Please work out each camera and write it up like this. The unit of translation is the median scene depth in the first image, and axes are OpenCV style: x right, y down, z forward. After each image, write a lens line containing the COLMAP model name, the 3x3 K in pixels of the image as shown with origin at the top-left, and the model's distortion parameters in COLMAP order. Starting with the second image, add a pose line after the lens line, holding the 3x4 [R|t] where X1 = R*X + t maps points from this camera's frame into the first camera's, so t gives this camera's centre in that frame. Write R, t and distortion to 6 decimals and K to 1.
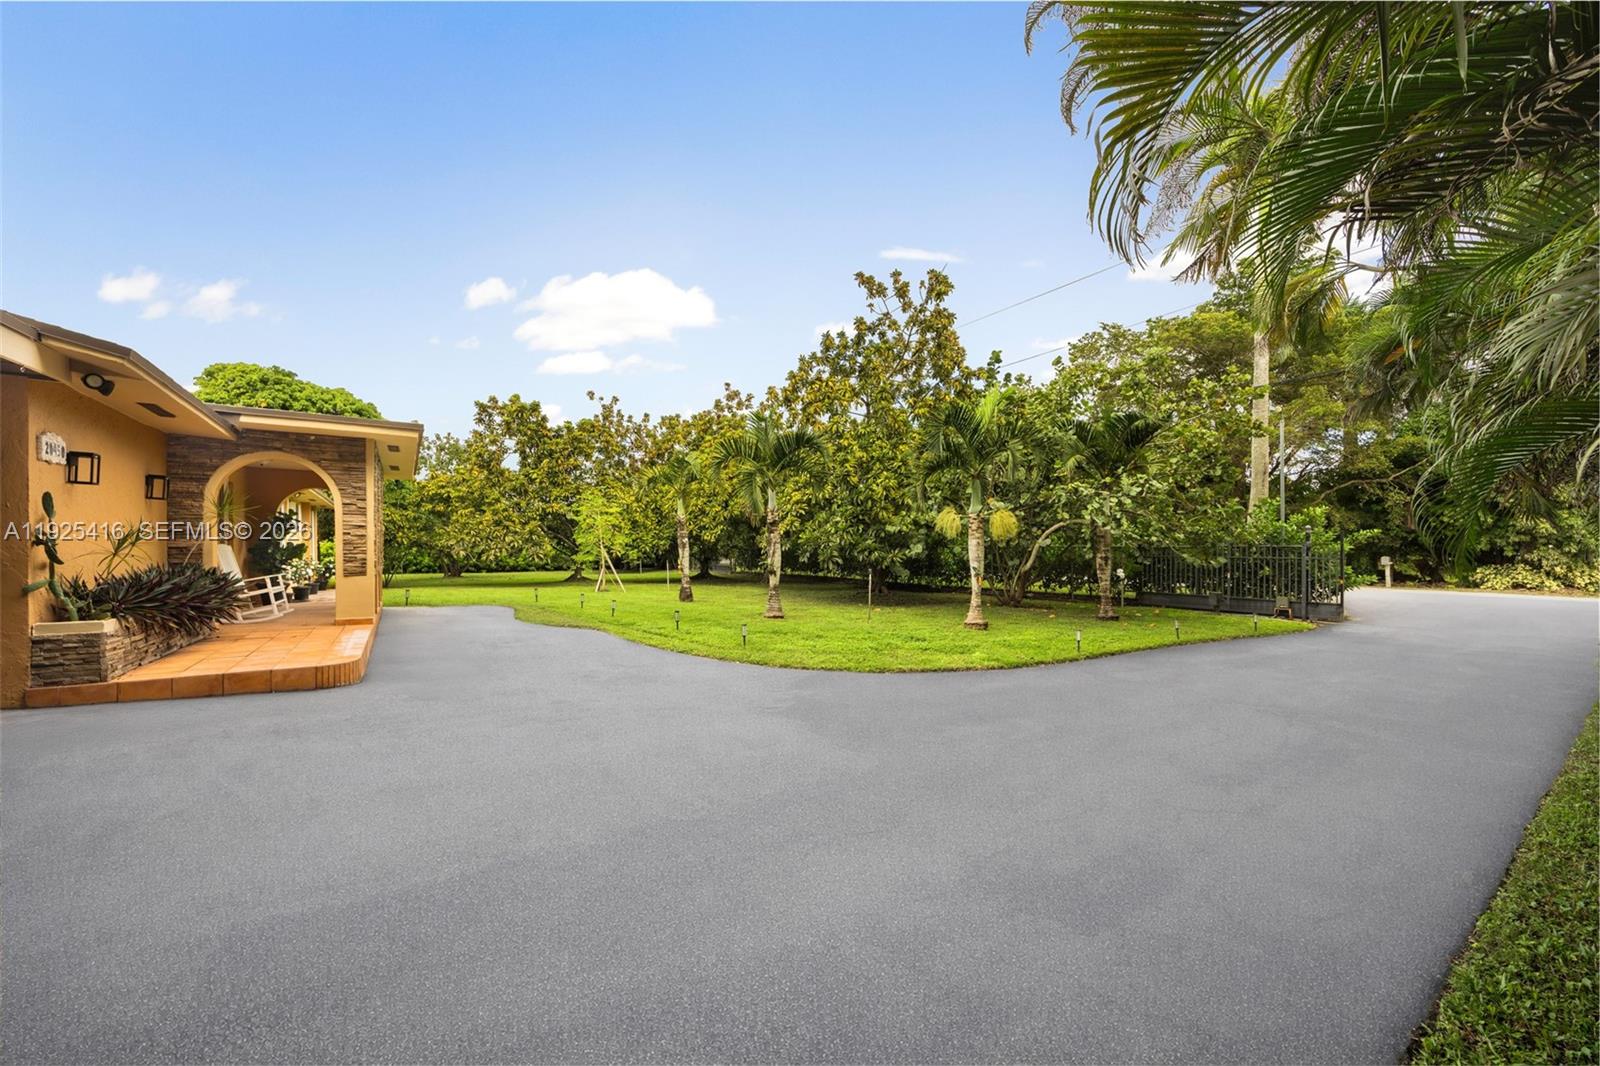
lens RADIAL K [[619.8, 0, 815.9], [0, 619.8, 544.4], [0, 0, 1]] dist [0.000995, -0.000026]
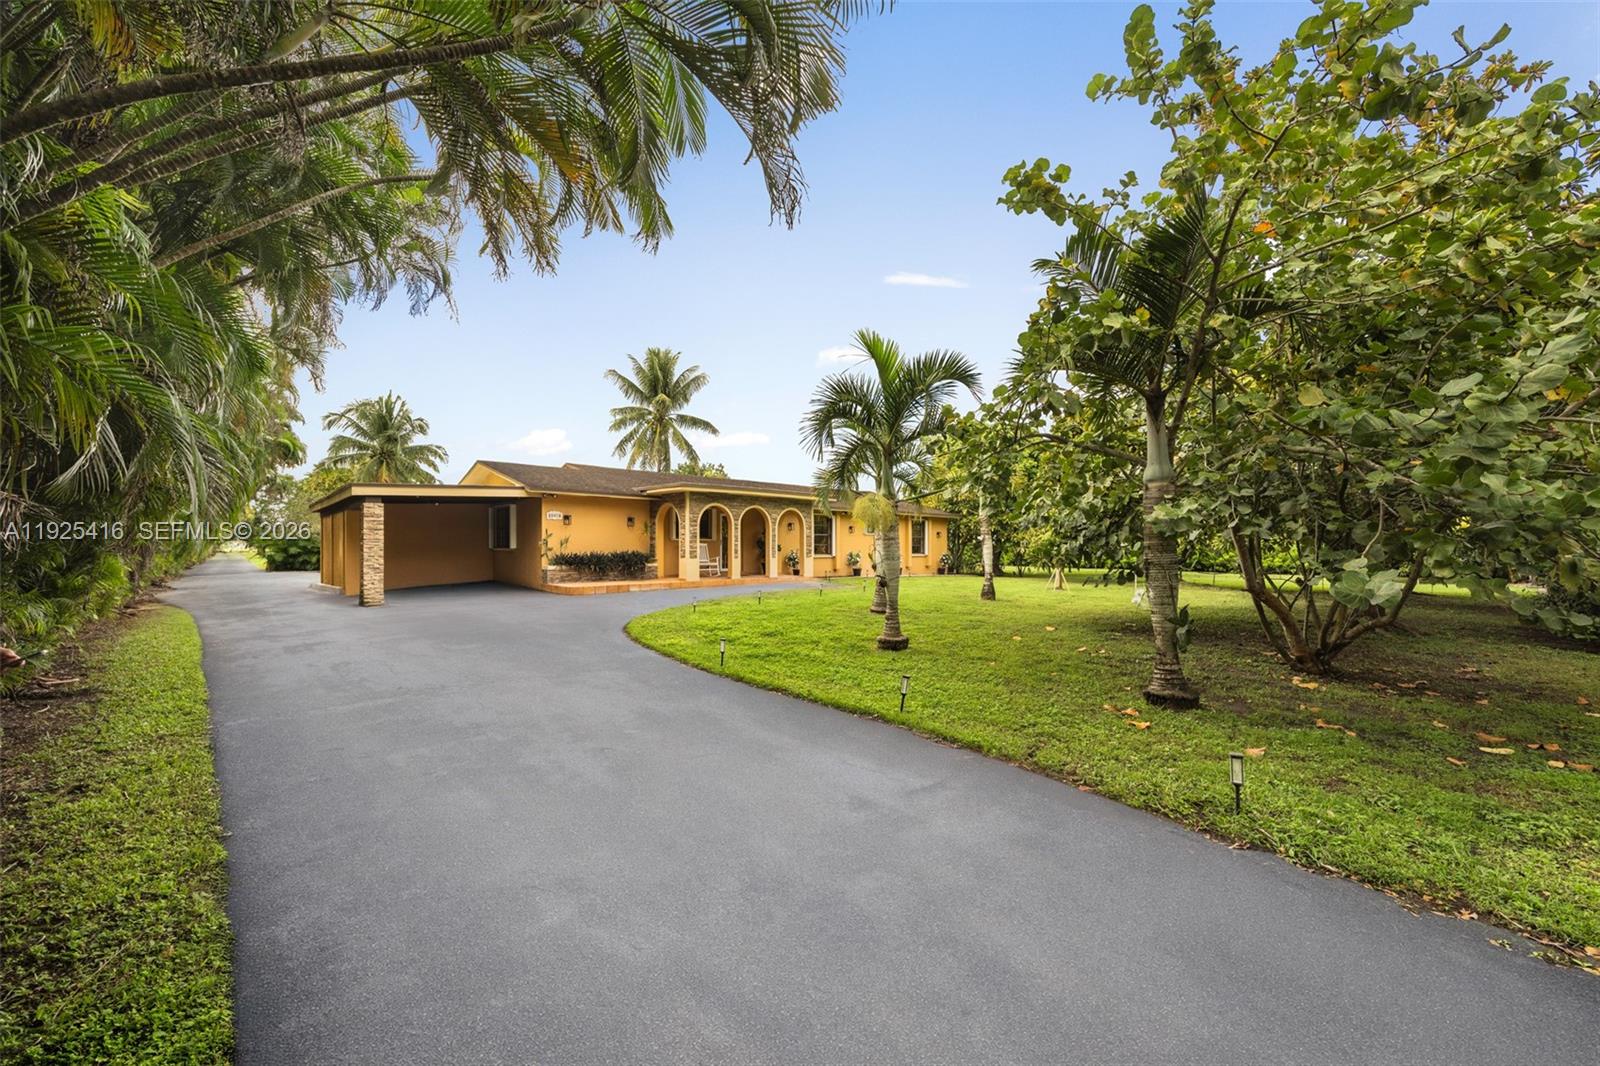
lens RADIAL K [[619.8, 0, 804.6], [0, 619.8, 536.4], [0, 0, 1]] dist [0.000995, -0.000026]
pose [[0.164854, -0.013984, -0.986219, 1.407440], [0.003201, 0.999902, -0.013643, 0.007830], [0.986313, -0.000908, 0.164883, 1.062890]]
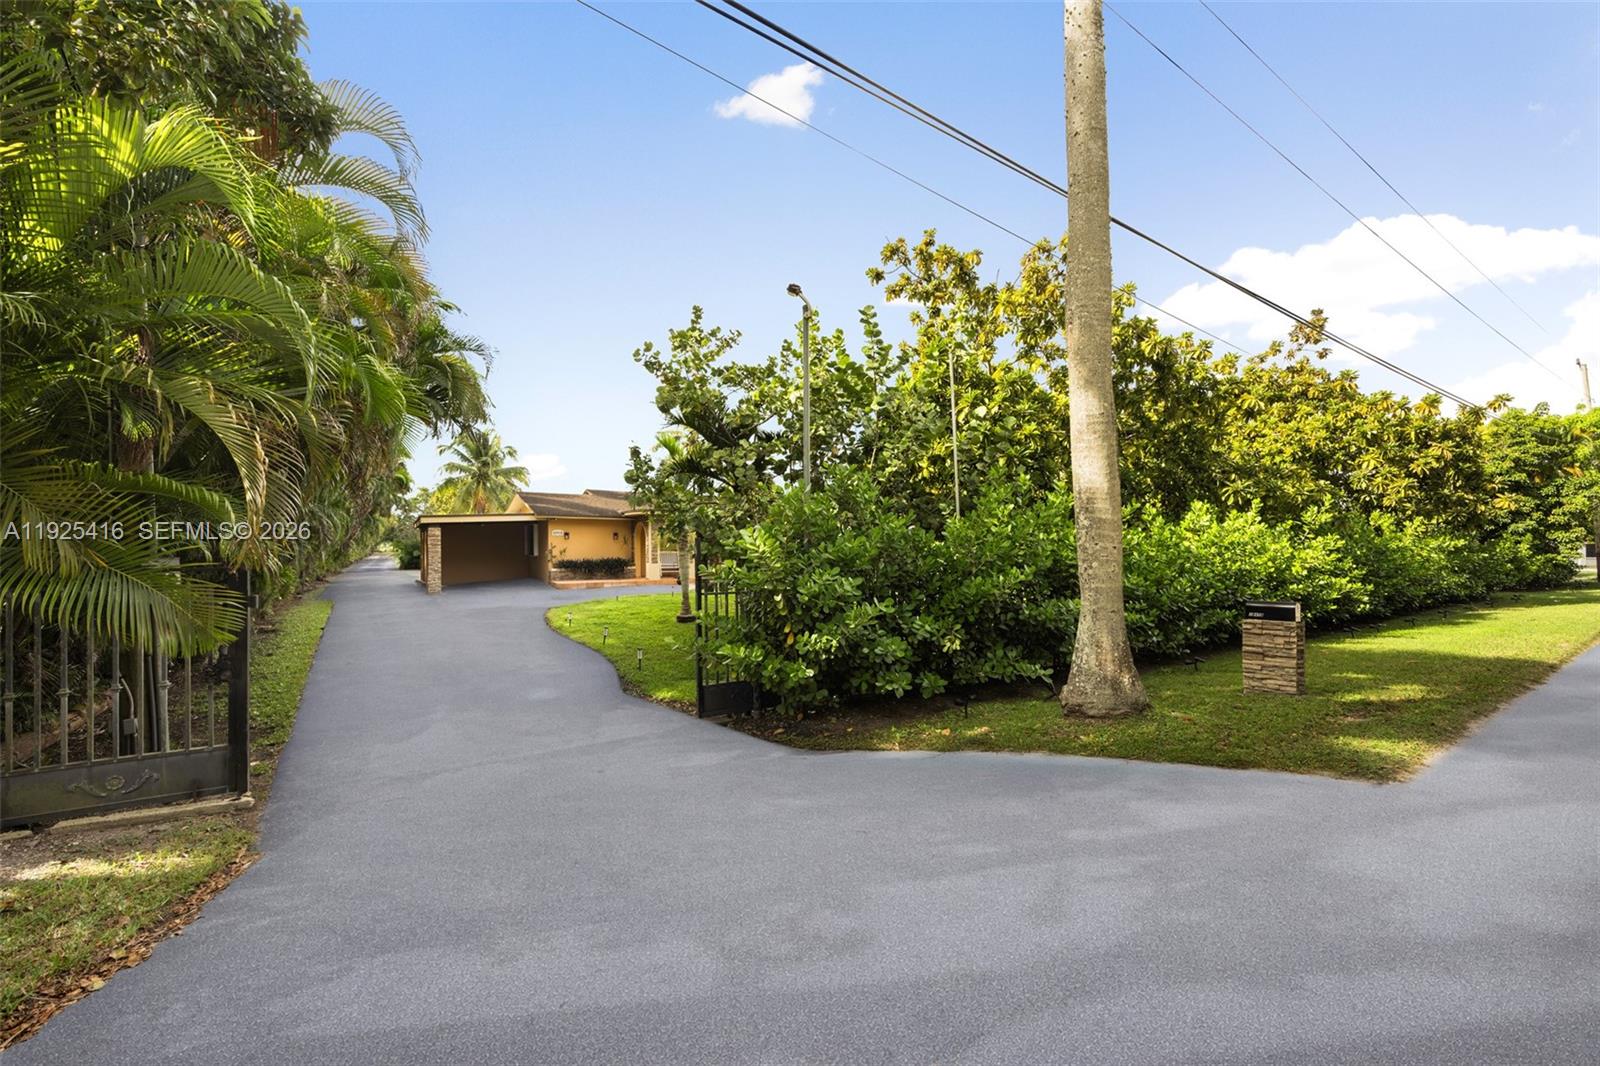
lens RADIAL K [[619.8, 0, 796.2], [0, 619.8, 531.0], [0, 0, 1]] dist [0.000995, -0.000026]
pose [[0.000966, -0.020721, -0.999785, 2.146261], [0.005333, 0.999771, -0.020716, -0.034332], [0.999985, -0.005312, 0.001077, 1.692811]]
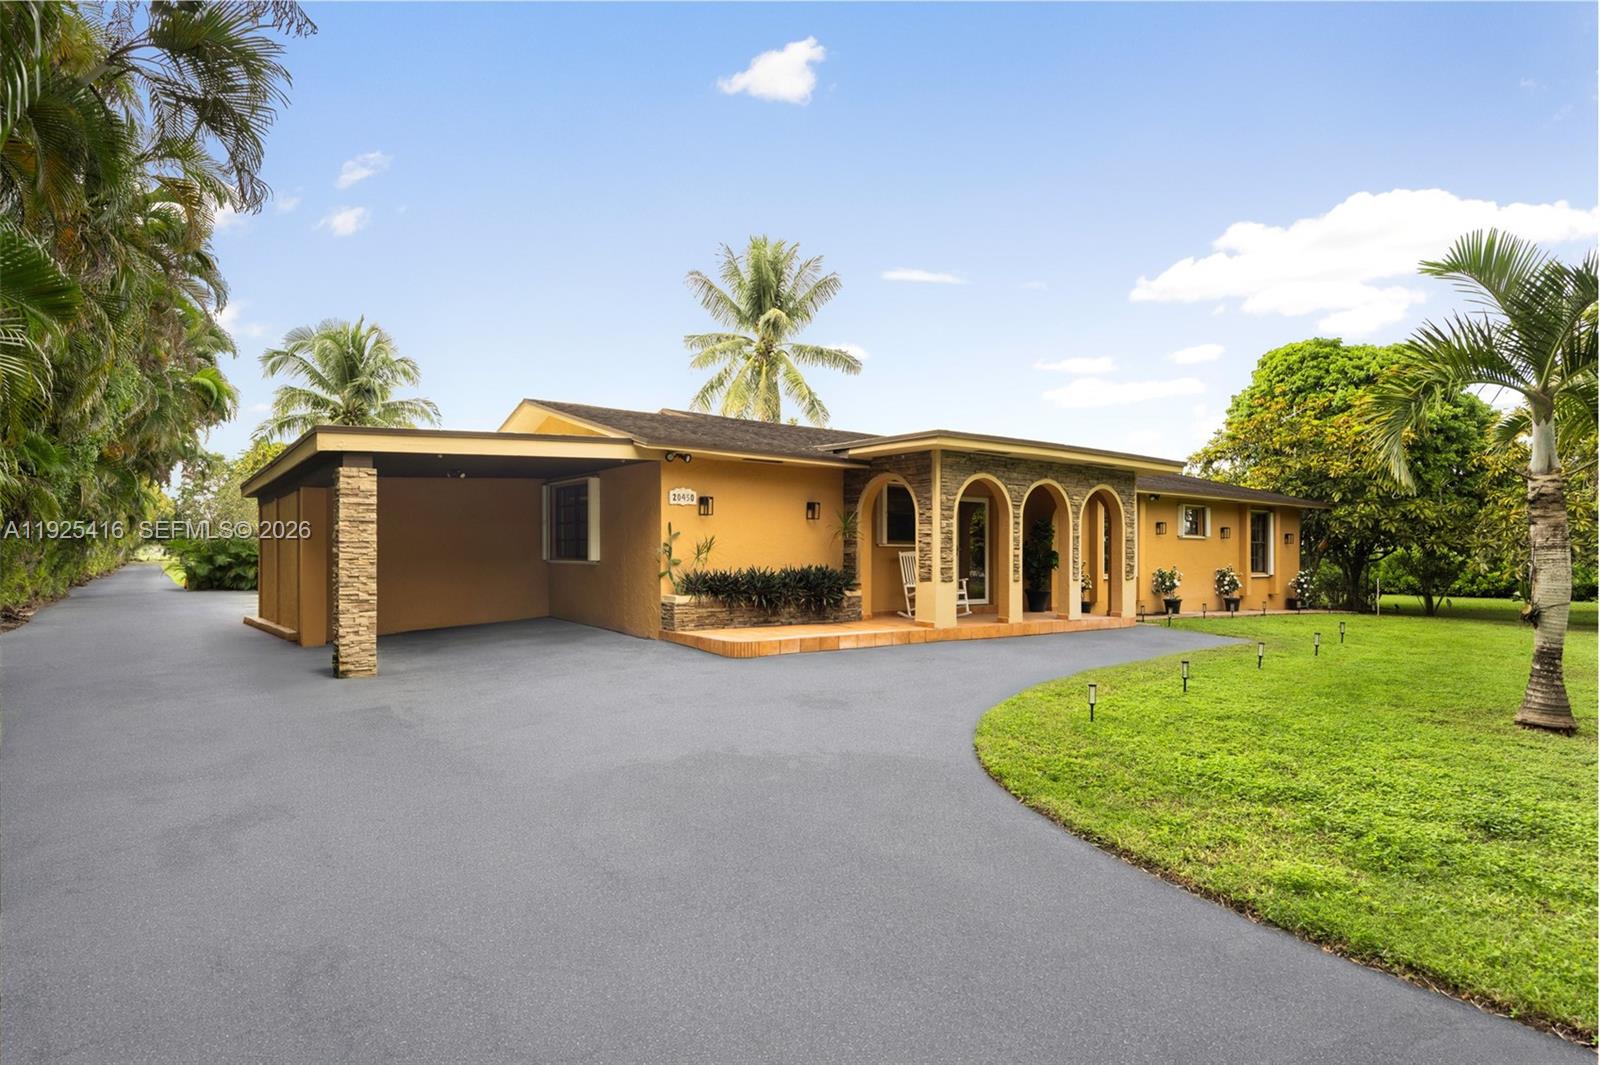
lens RADIAL K [[888.9, 0, 807.0], [0, 888.9, 543.3], [0, 0, 1]] dist [0.008075, 0.001866]
pose [[0.052113, -0.011744, -0.998572, 0.767302], [-0.001243, 0.999929, -0.011825, 0.003947], [0.998640, 0.001858, 0.052095, 0.720555]]
